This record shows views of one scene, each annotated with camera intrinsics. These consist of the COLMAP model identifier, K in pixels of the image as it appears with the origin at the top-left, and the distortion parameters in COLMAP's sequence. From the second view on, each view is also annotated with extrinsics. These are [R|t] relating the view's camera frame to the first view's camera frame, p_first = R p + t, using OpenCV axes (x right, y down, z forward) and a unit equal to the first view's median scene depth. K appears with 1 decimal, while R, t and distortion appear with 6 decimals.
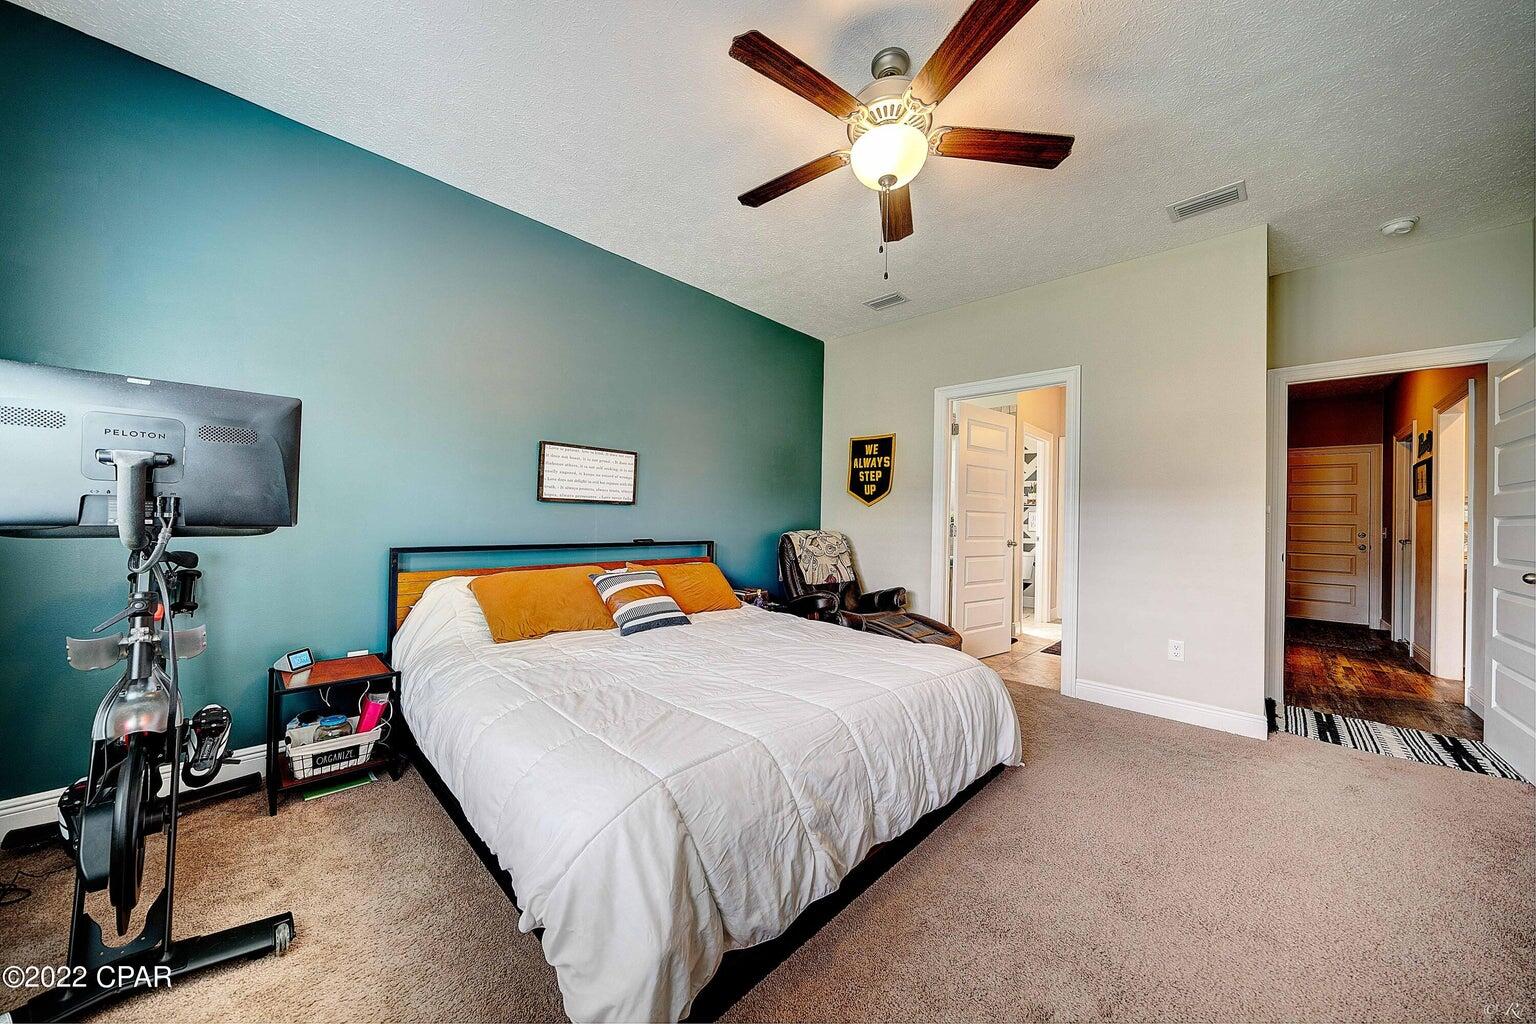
lens RADIAL K [[524.4, 0, 768.0], [0, 524.4, 512.0], [0, 0, 1]] dist [-0.003380, 0.000017]
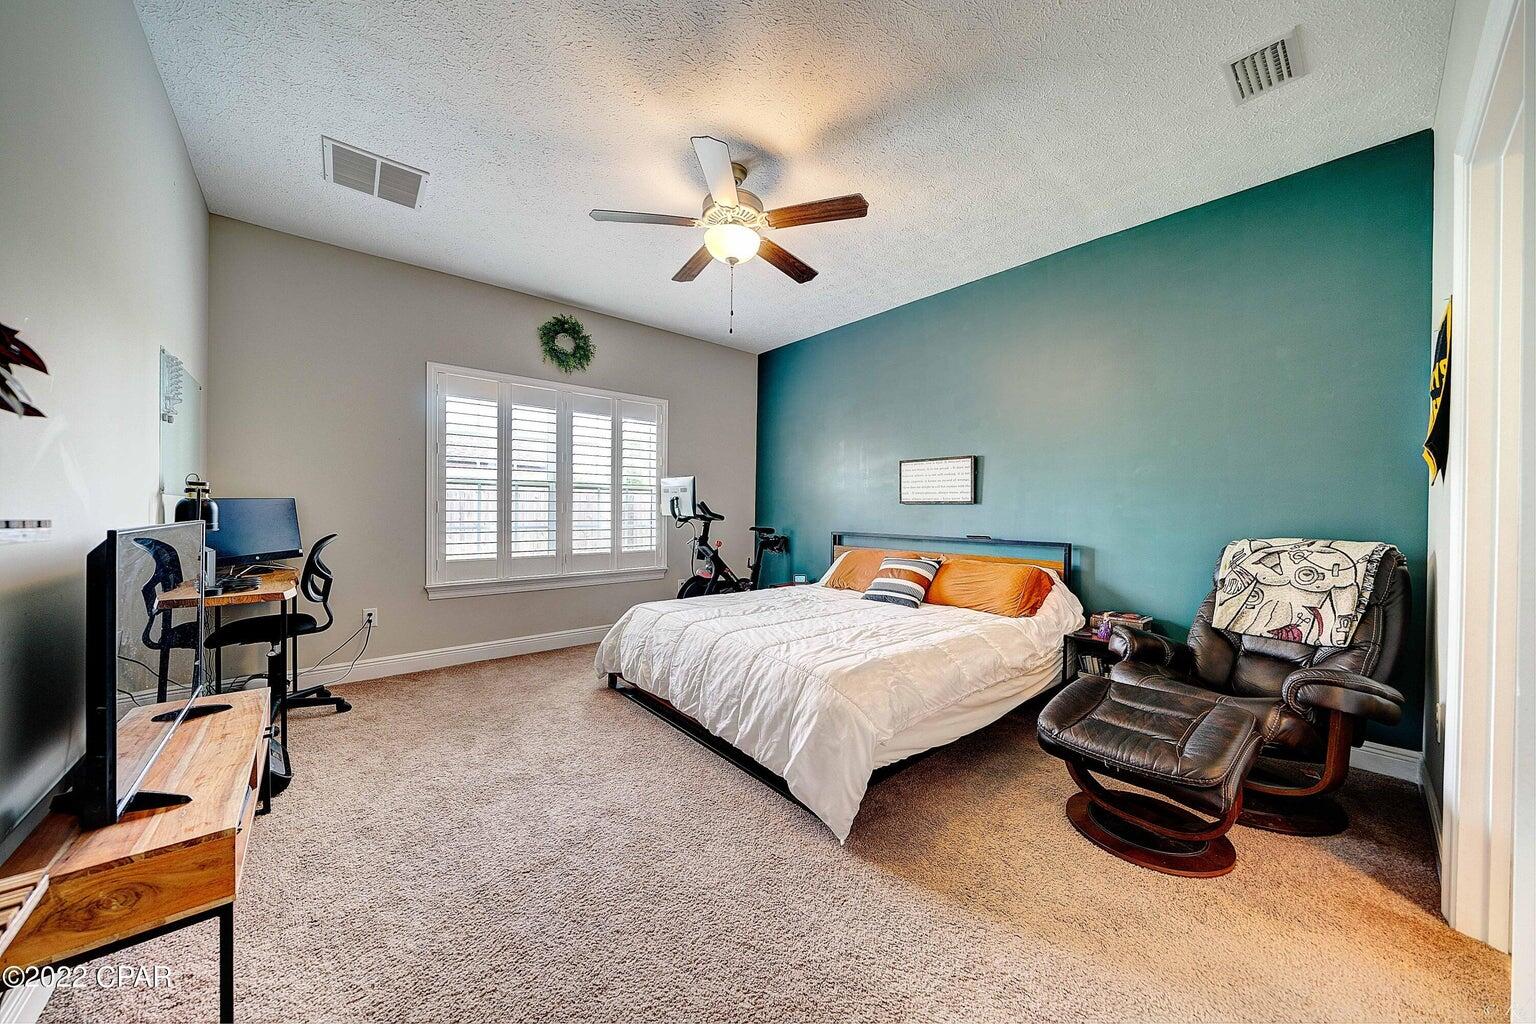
lens RADIAL K [[524.4, 0, 768.0], [0, 524.4, 512.0], [0, 0, 1]] dist [-0.003380, 0.000017]
pose [[-0.098928, -0.019318, -0.994907, 0.888828], [-0.000643, 0.999813, -0.019349, 0.025212], [0.995094, -0.001275, -0.098922, 0.700791]]
